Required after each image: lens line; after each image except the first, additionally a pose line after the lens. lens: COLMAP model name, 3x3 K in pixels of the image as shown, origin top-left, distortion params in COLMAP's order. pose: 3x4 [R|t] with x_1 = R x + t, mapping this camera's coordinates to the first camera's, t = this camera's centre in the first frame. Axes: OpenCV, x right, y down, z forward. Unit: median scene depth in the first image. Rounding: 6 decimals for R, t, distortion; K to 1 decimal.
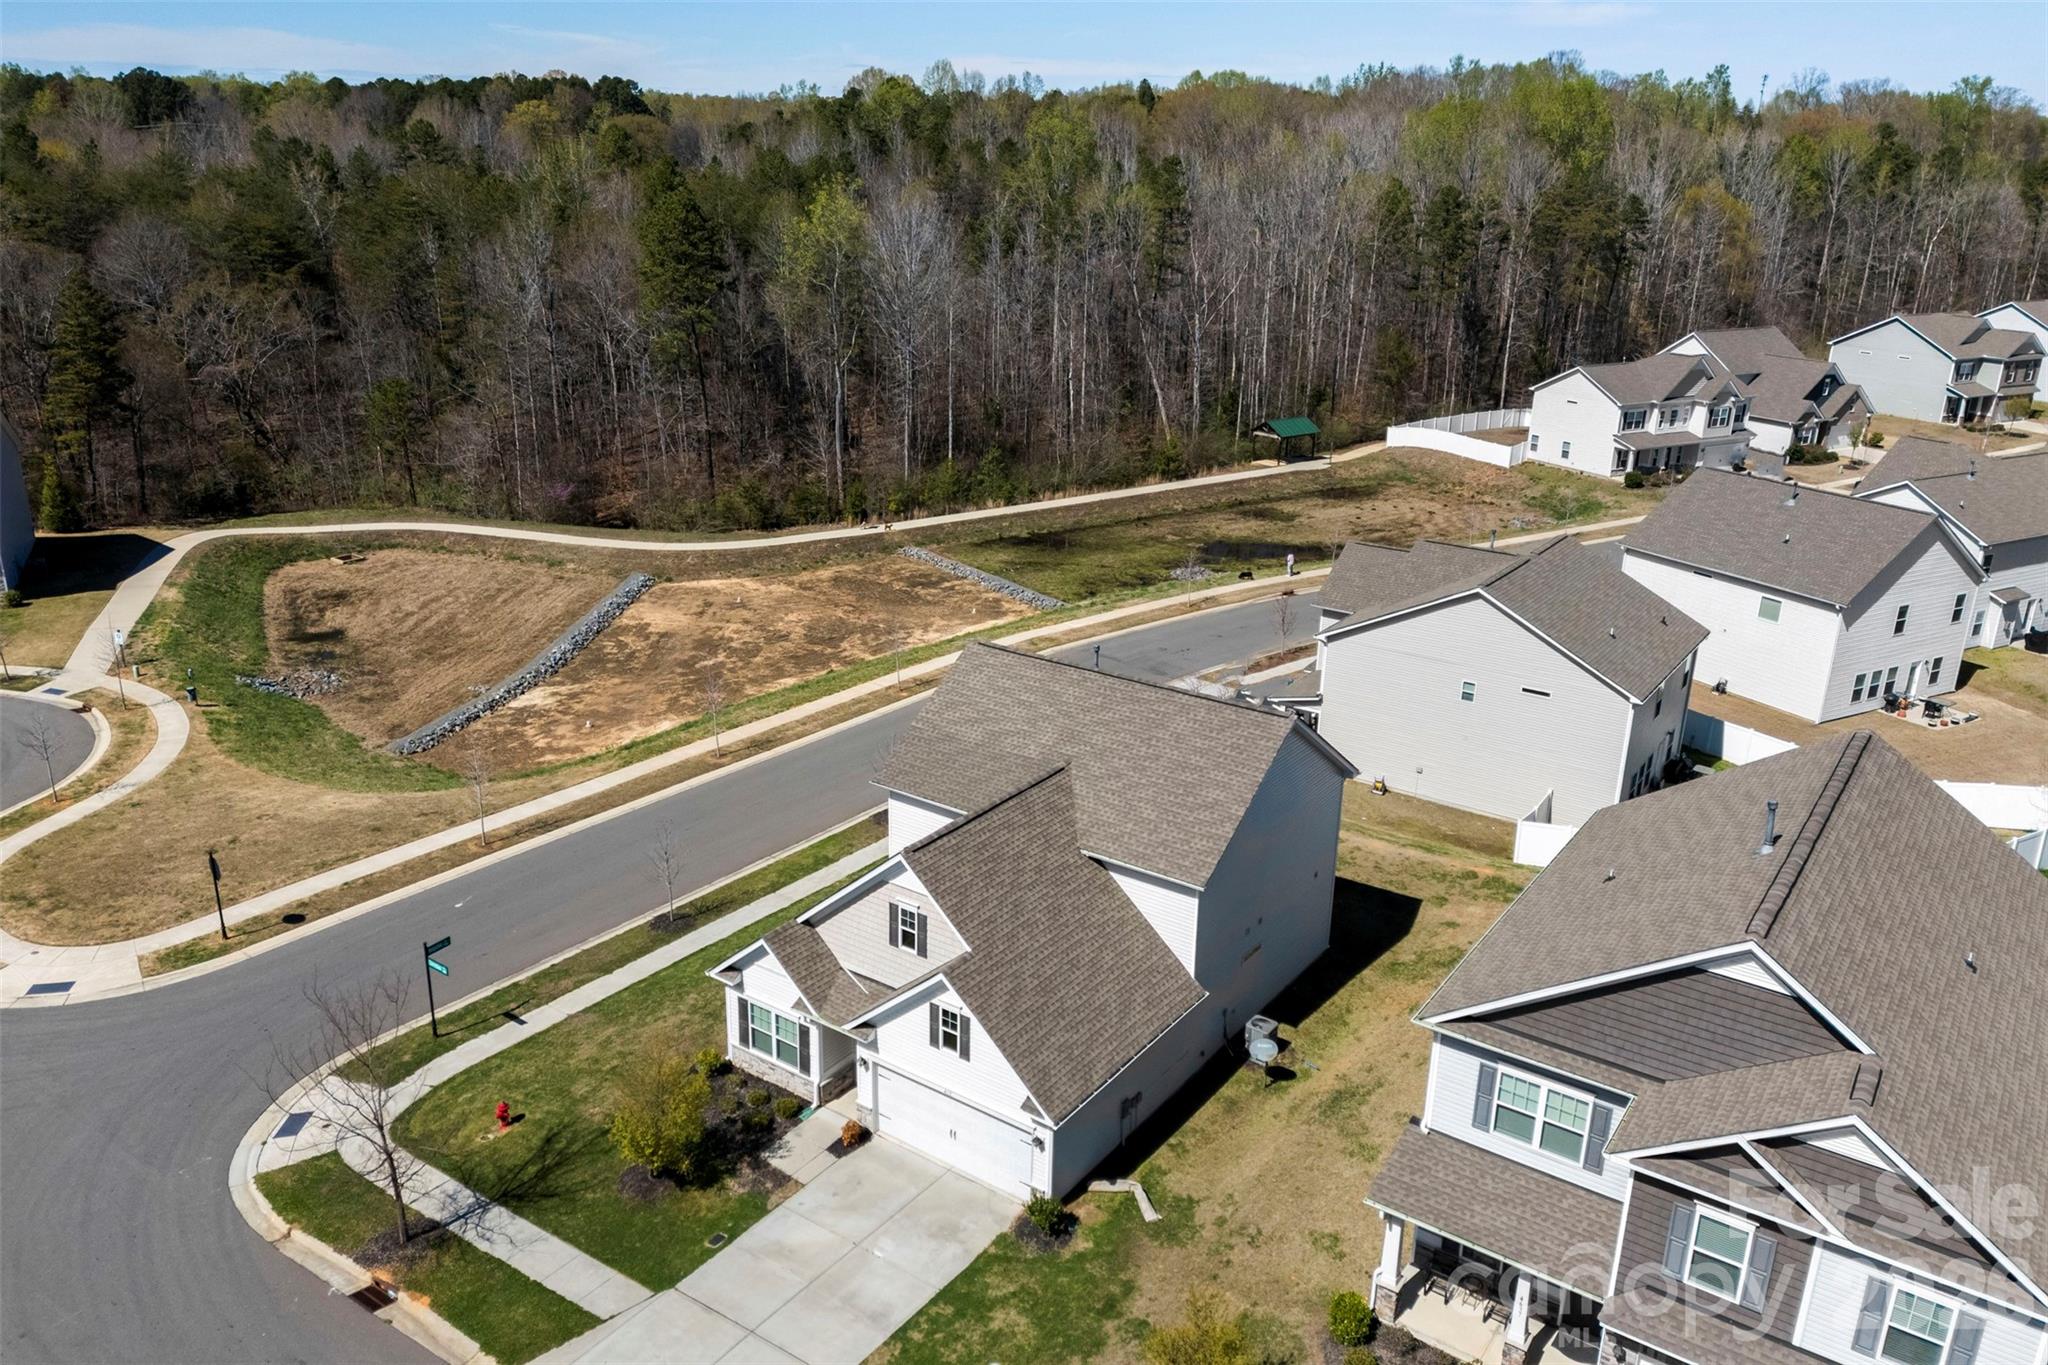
lens RADIAL K [[1509.4, 0, 1021.6], [0, 1509.4, 691.8], [0, 0, 1]] dist [0.093195, -0.087976]
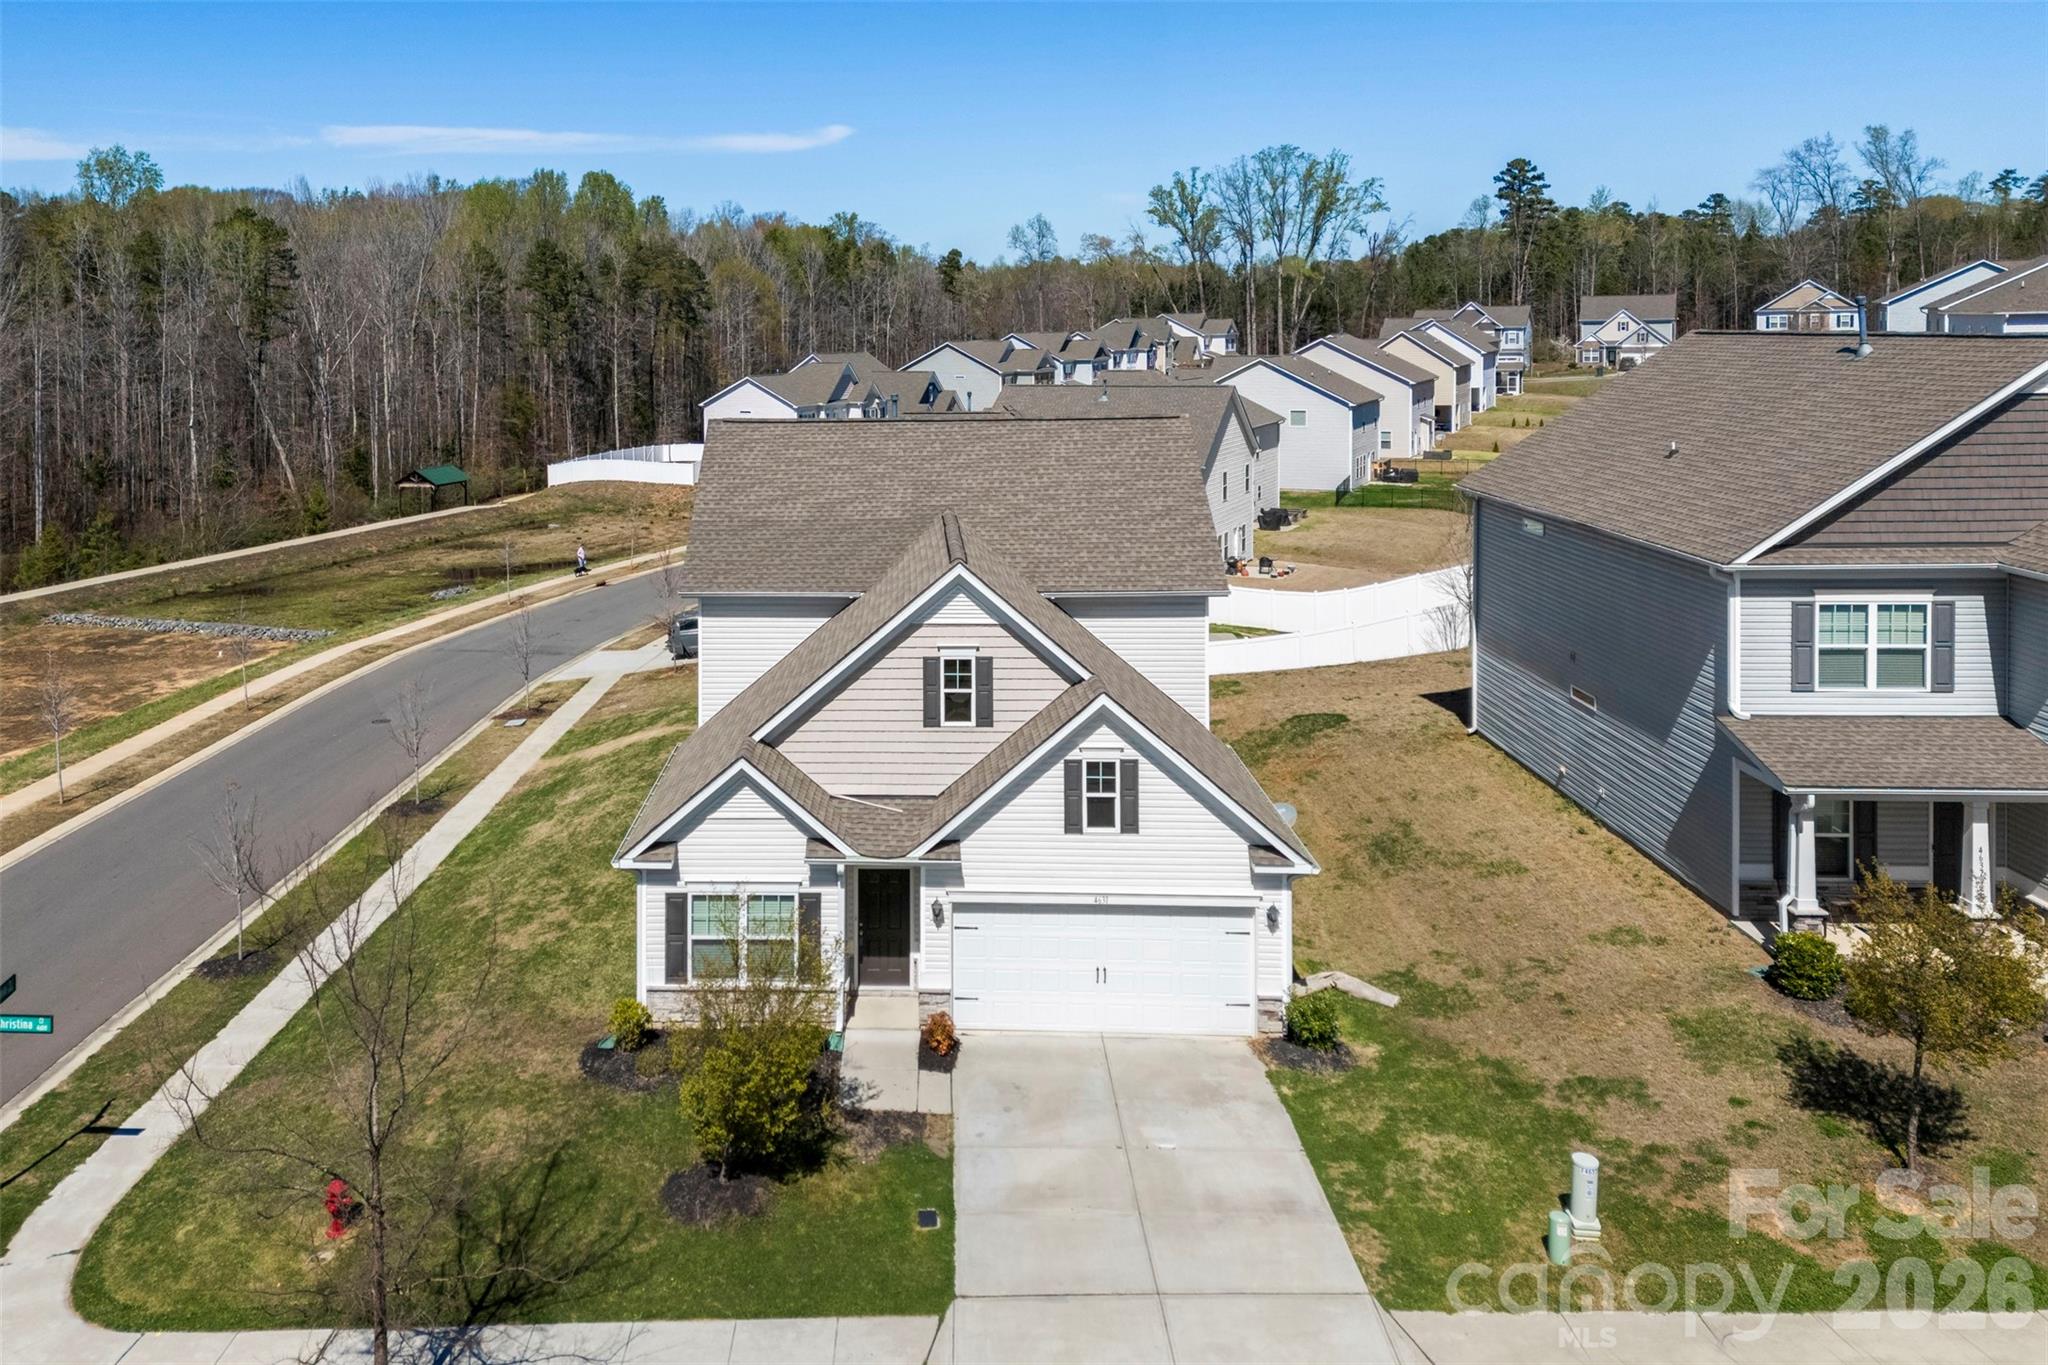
lens RADIAL K [[1583.8, 0, 824.3], [0, 1583.8, 377.7], [0, 0, 1]] dist [0.041069, 0.002283]
pose [[0.847451, -0.050500, 0.528466, -0.306183], [0.207853, 0.947555, -0.242767, 0.114320], [-0.488491, 0.315577, 0.813504, 0.249828]]
